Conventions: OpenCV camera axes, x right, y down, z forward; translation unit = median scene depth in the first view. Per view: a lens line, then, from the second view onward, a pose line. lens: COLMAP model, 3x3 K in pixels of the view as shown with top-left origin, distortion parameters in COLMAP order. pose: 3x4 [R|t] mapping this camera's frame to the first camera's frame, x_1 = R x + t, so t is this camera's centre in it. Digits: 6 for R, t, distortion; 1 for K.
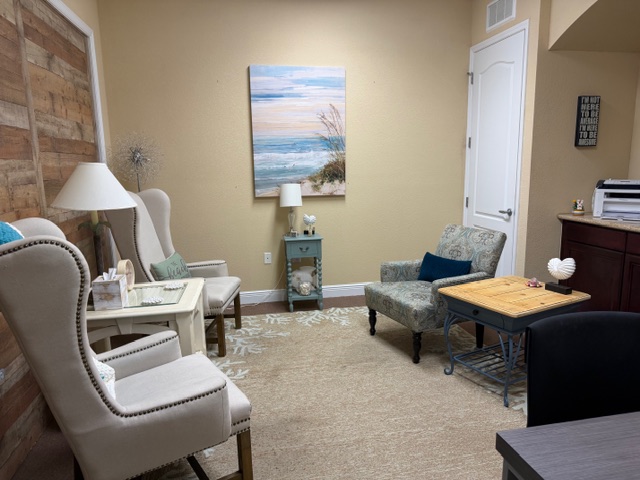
lens RADIAL K [[442.6, 0, 320.0], [0, 442.6, 243.4], [0, 0, 1]] dist [-0.008151, -0.006102]
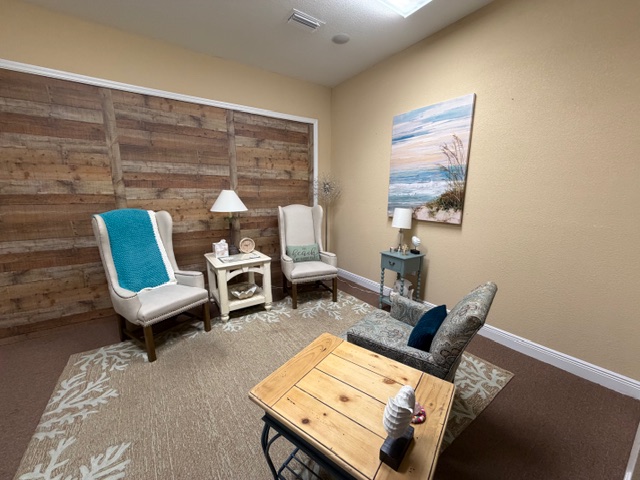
lens RADIAL K [[257.0, 0, 321.5], [0, 257.0, 233.4], [0, 0, 1]] dist [0.002098, 0.000044]
pose [[0.406059, 0.162792, -0.899230, 0.471119], [-0.169988, 0.980287, 0.100706, -0.097961], [0.897898, 0.111965, 0.425727, 0.493210]]
